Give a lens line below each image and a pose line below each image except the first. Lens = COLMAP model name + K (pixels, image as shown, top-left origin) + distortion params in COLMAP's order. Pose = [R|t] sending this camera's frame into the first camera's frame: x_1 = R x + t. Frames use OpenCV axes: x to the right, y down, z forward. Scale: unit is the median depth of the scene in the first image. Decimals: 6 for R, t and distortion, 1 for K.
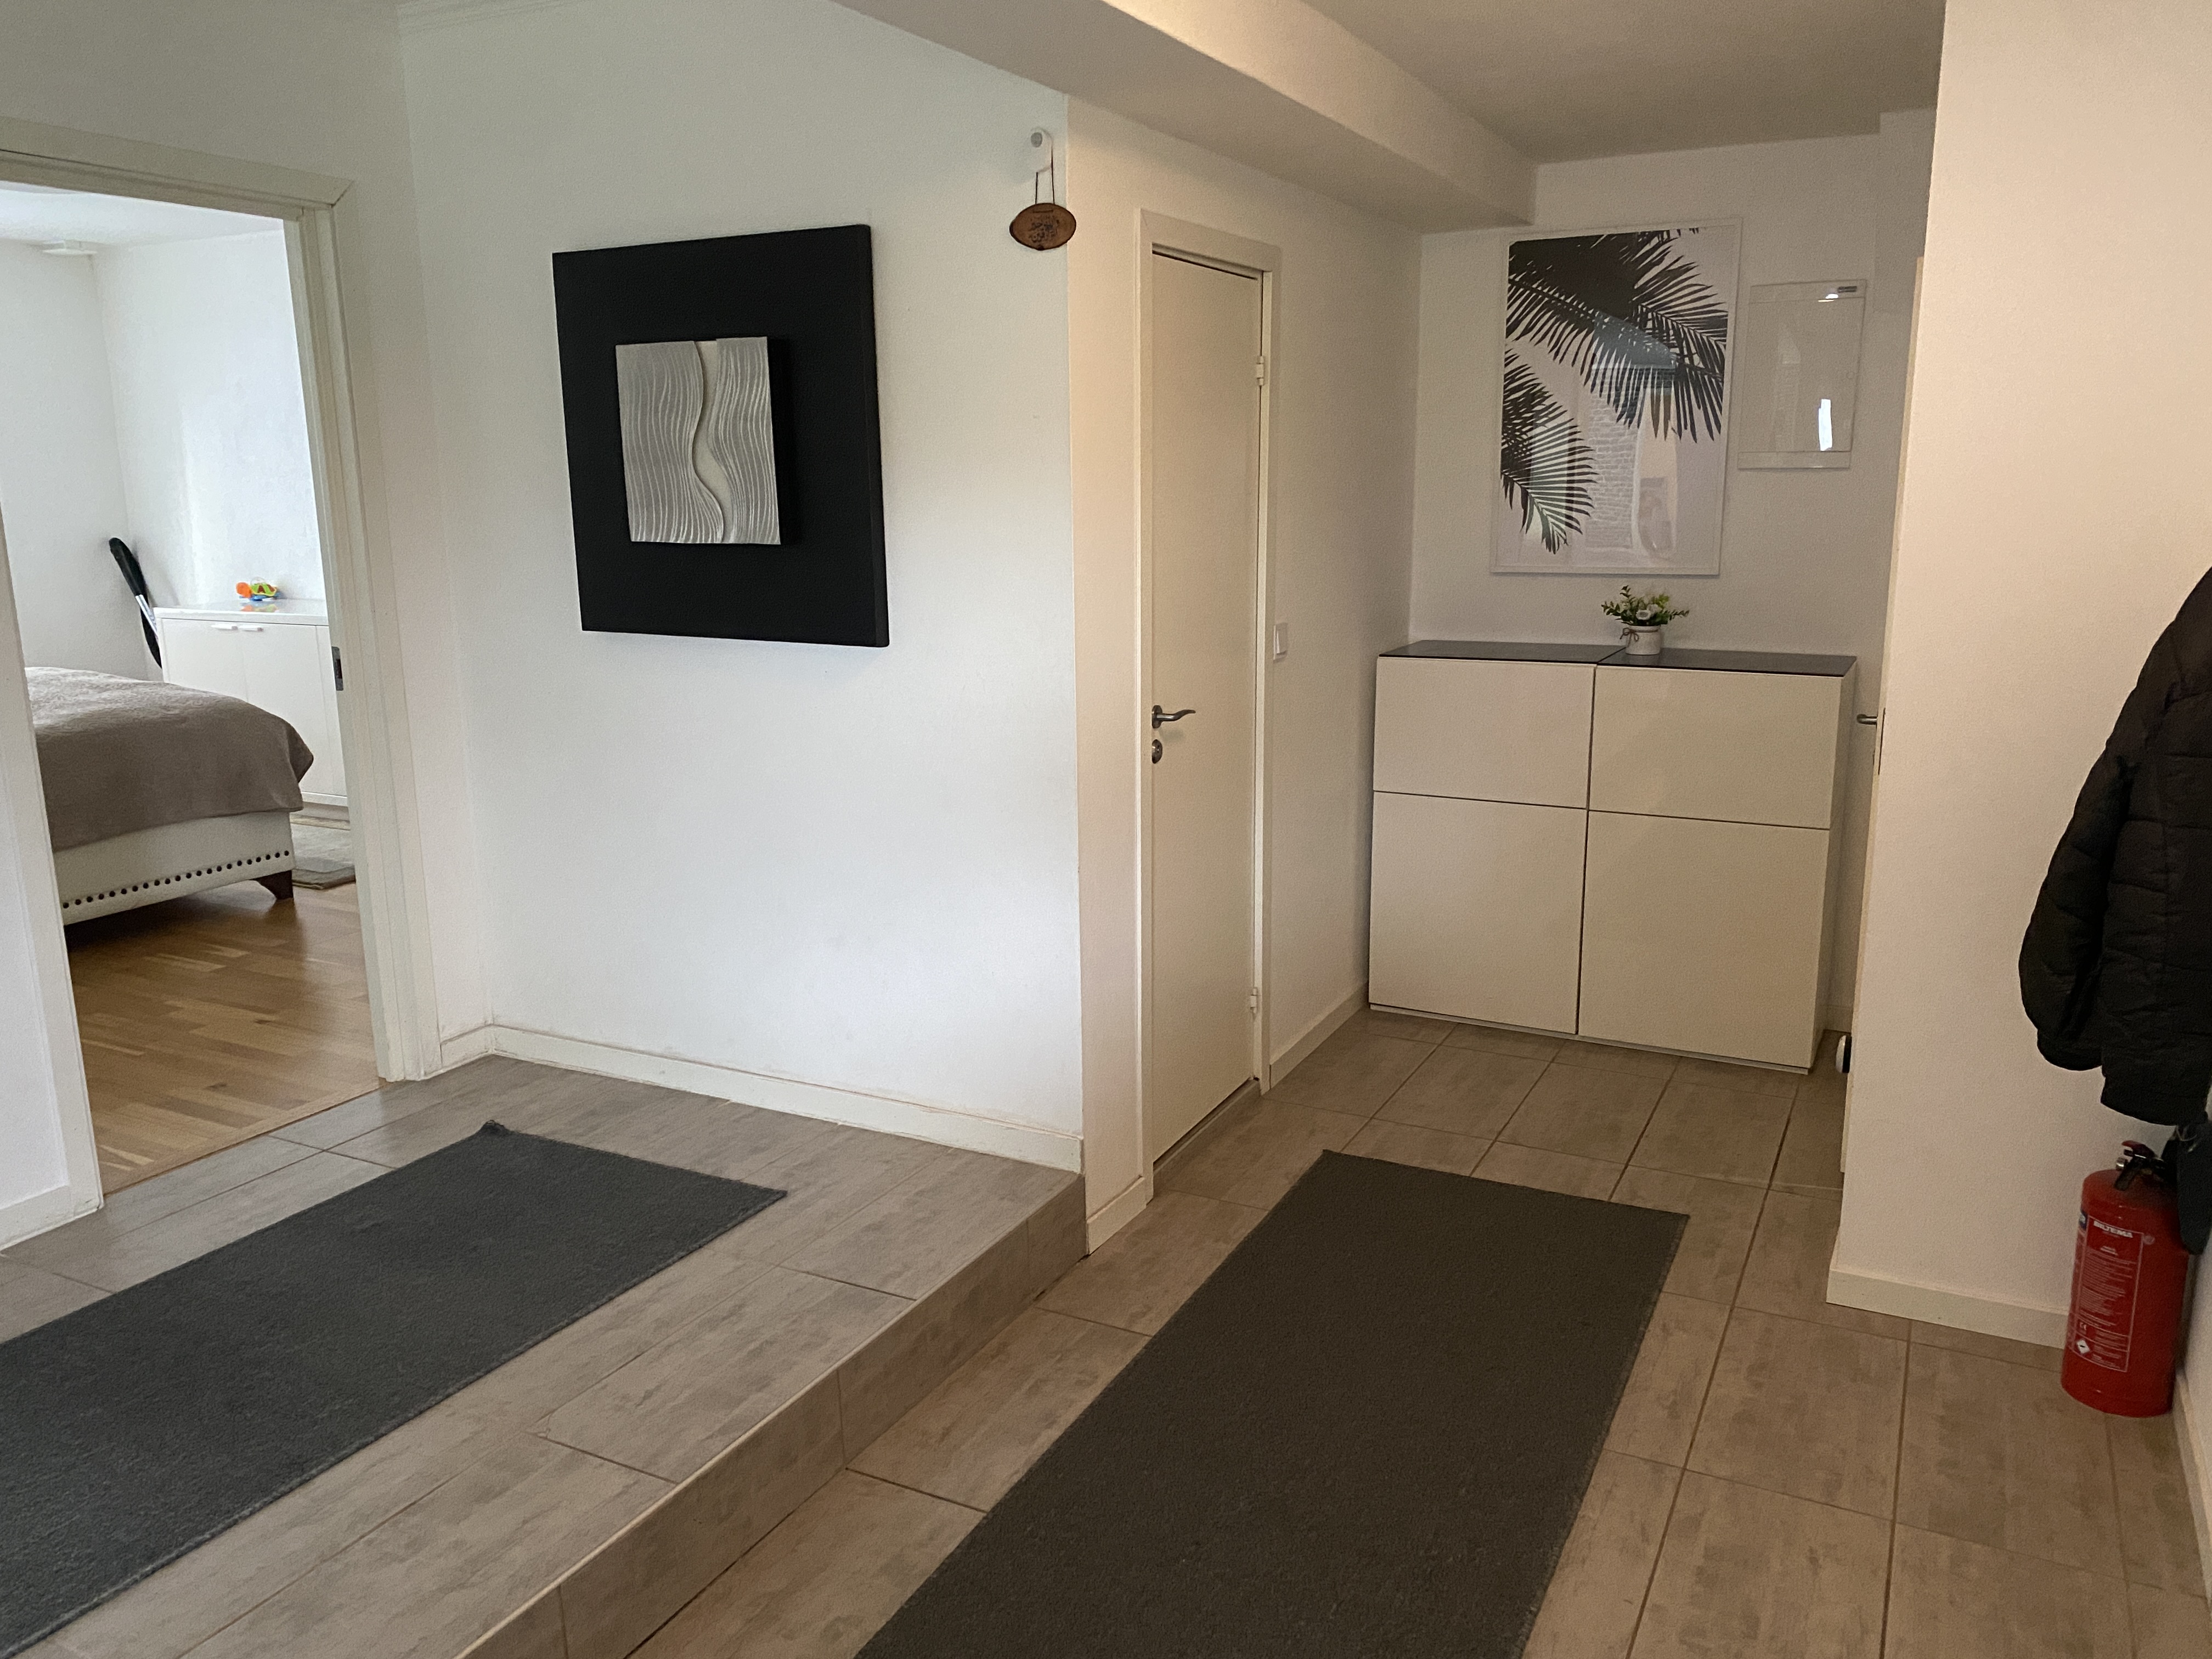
lens RADIAL K [[1686.9, 0, 1110.5], [0, 1686.9, 819.7], [0, 0, 1]] dist [0.003761, 0.006204]
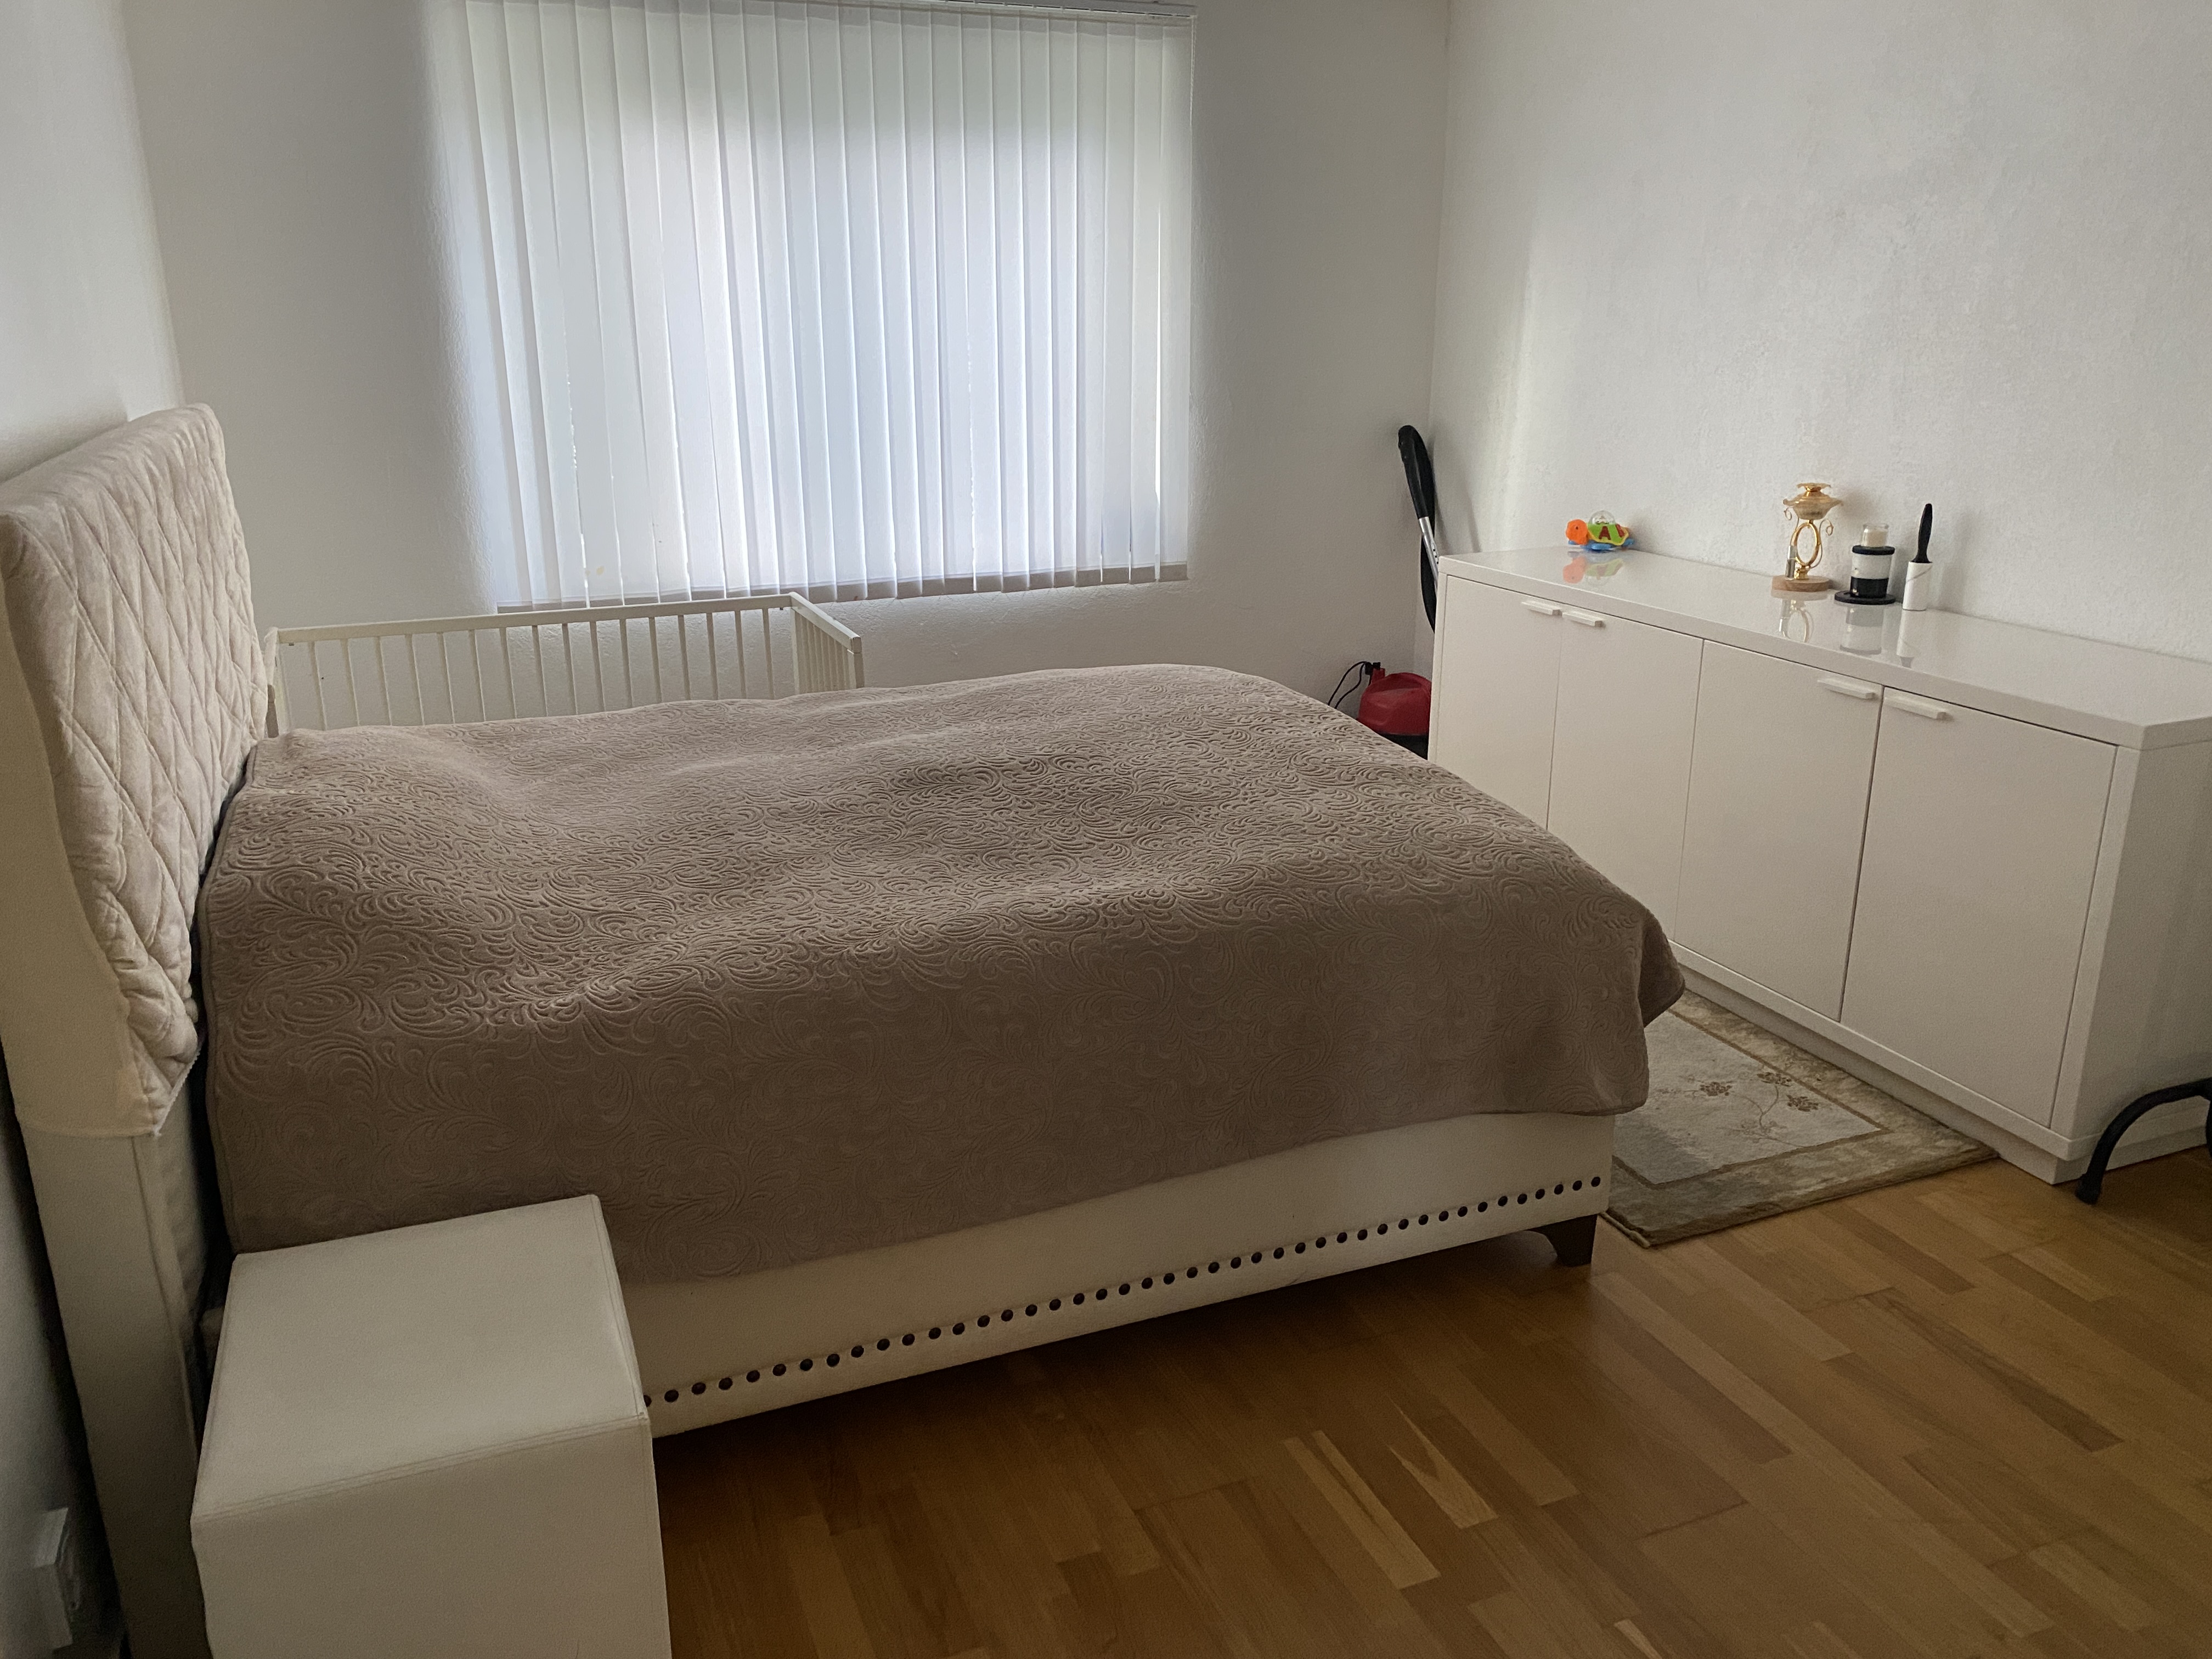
lens RADIAL K [[1686.9, 0, 1110.5], [0, 1686.9, 819.7], [0, 0, 1]] dist [0.003761, 0.006204]
pose [[0.760902, 0.199833, -0.617329, -0.307718], [-0.138622, 0.979494, 0.146206, -0.123736], [0.633887, -0.025673, 0.773000, 0.531466]]
